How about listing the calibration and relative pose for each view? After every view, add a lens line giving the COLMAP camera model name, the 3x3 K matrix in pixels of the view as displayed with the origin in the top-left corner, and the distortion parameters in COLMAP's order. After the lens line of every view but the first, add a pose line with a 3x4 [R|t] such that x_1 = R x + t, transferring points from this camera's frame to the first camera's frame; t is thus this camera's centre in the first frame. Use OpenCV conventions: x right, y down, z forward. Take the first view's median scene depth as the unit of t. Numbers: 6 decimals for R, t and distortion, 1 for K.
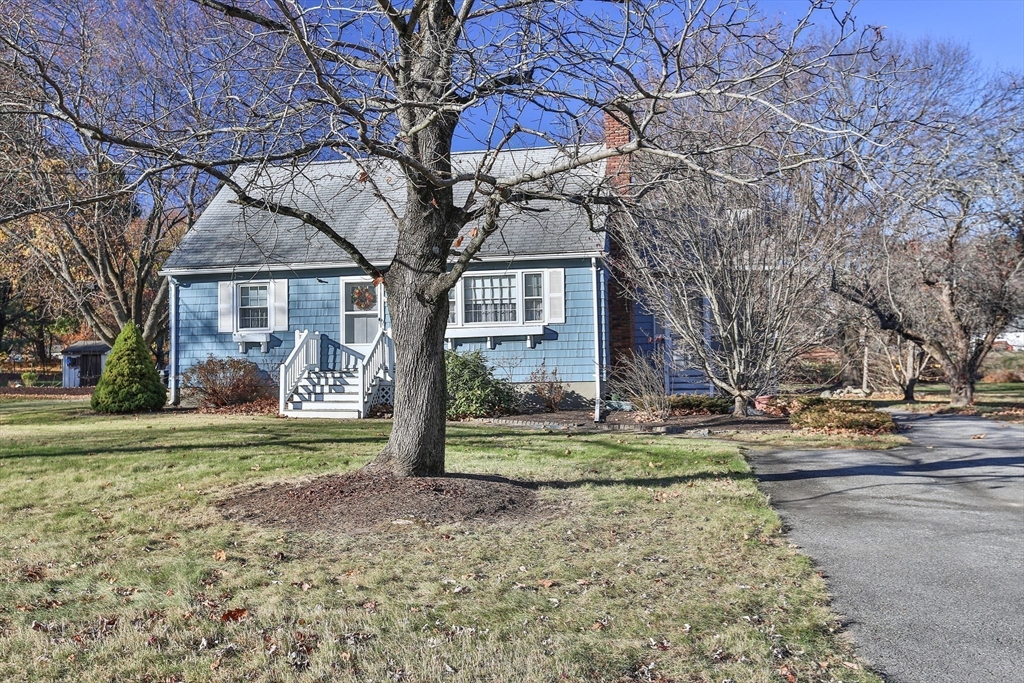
lens RADIAL K [[903.2, 0, 512.0], [0, 903.2, 341.5], [0, 0, 1]] dist [-0.002417, 0.006511]
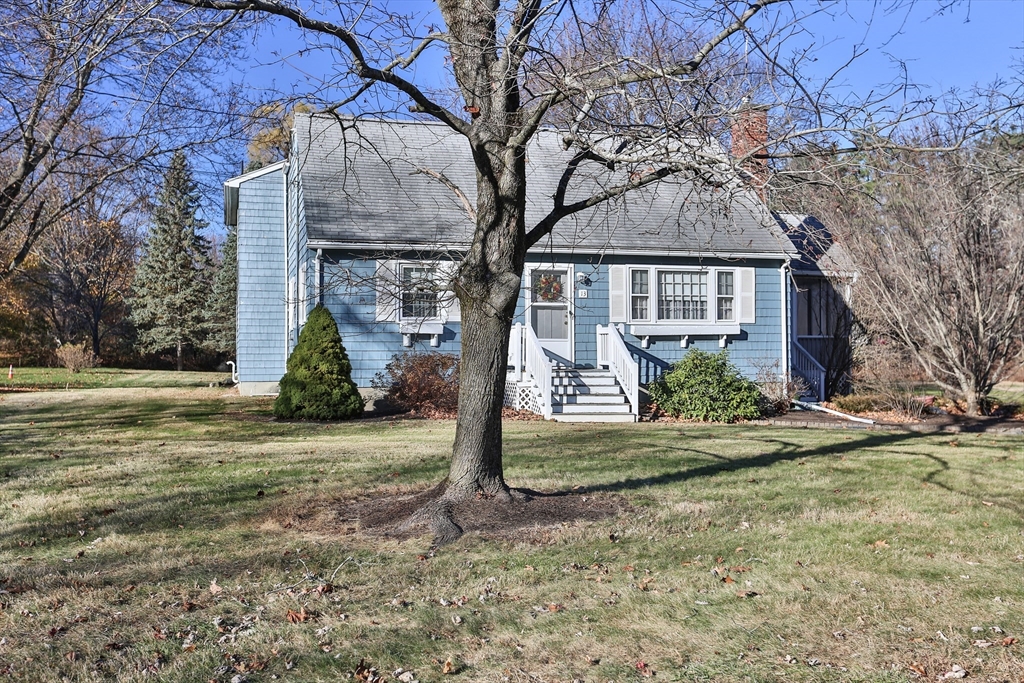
lens RADIAL K [[1034.1, 0, 512.0], [0, 1034.1, 341.5], [0, 0, 1]] dist [0.004300, 0.116498]
pose [[0.897951, 0.021121, 0.439587, -0.665584], [-0.026681, 0.999623, 0.006473, -0.000623], [-0.439285, -0.017541, 0.898176, 0.096619]]
